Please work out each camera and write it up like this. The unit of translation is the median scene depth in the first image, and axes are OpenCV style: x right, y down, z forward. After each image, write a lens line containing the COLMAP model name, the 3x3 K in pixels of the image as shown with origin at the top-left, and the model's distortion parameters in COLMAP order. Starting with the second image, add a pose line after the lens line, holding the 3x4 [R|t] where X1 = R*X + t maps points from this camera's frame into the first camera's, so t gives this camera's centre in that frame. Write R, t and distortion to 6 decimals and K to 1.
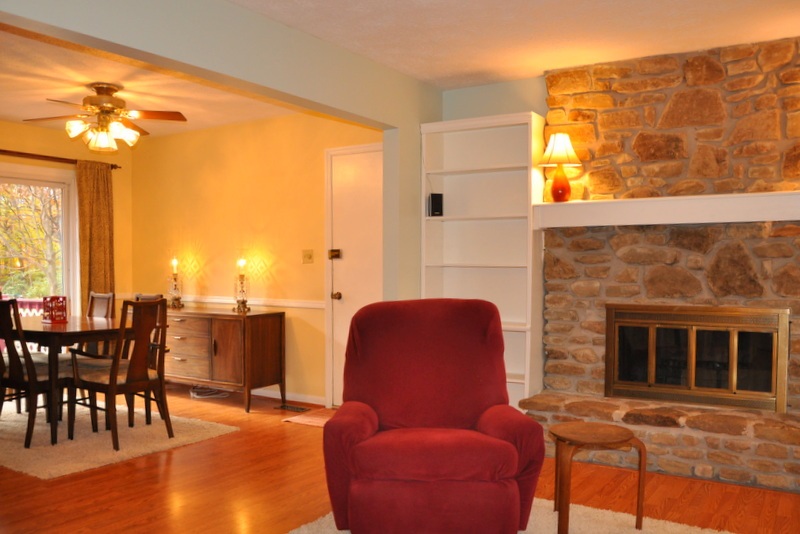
lens RADIAL K [[711.5, 0, 377.5], [0, 711.5, 287.1], [0, 0, 1]] dist [-0.167437, 0.141549]
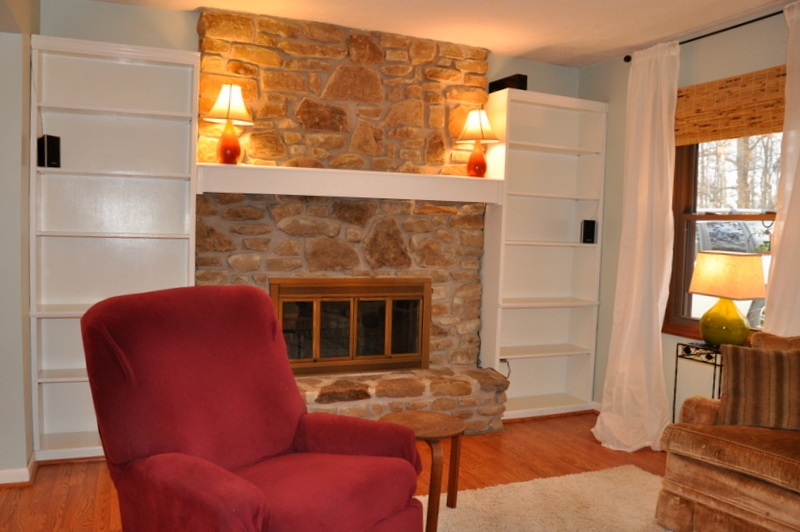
lens RADIAL K [[671.1, 0, 400.0], [0, 671.1, 266.0], [0, 0, 1]] dist [-0.155918, 0.150778]
pose [[0.552094, -0.032539, 0.833147, -0.303613], [-0.001854, 0.999188, 0.040252, -0.027946], [-0.833780, -0.023768, 0.551585, 0.359667]]
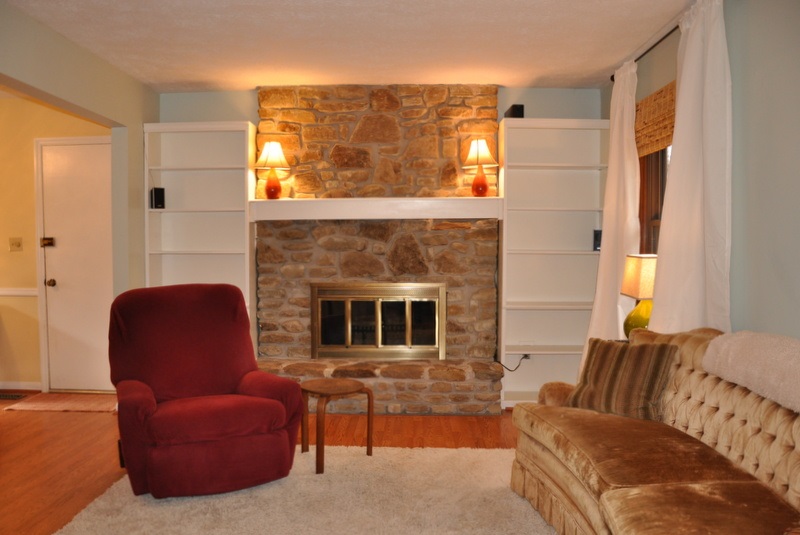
lens RADIAL K [[651.3, 0, 397.0], [0, 651.3, 277.0], [0, 0, 1]] dist [-0.155810, 0.128558]
pose [[0.850481, -0.029475, 0.525179, -0.138024], [0.018190, 0.999480, 0.026638, -0.014055], [-0.525691, -0.013102, 0.850575, -0.047157]]
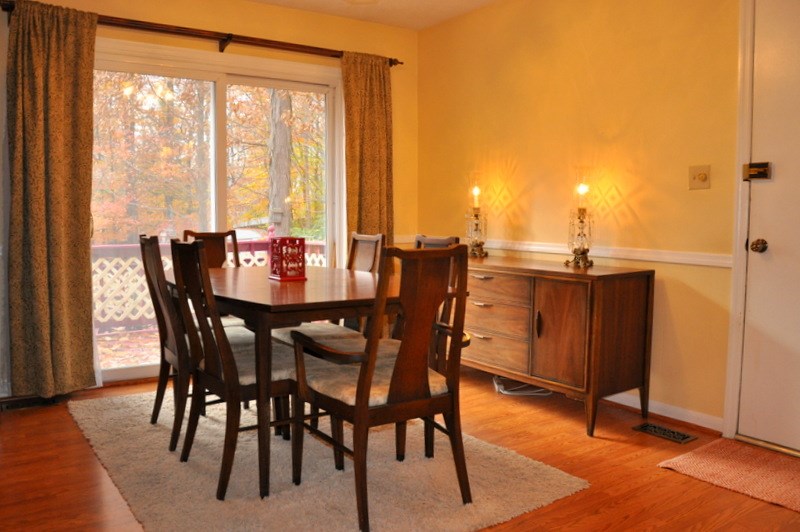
lens RADIAL K [[671.1, 0, 400.0], [0, 671.1, 266.0], [0, 0, 1]] dist [-0.155918, 0.150778]
pose [[0.928381, 0.032148, -0.370236, -0.165549], [-0.014245, 0.998598, 0.050987, 0.007920], [0.371356, -0.042062, 0.927537, 0.530075]]
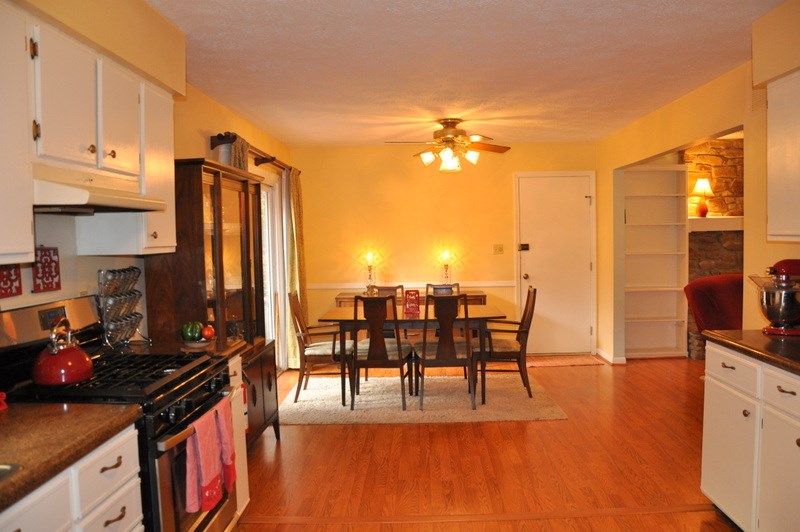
lens RADIAL K [[638.8, 0, 398.1], [0, 638.8, 272.2], [0, 0, 1]] dist [-0.161891, 0.144063]
pose [[0.850089, -0.051923, 0.524073, -1.196578], [0.038370, 0.998590, 0.036697, -0.067570], [-0.525239, -0.011087, 0.850882, 0.068515]]
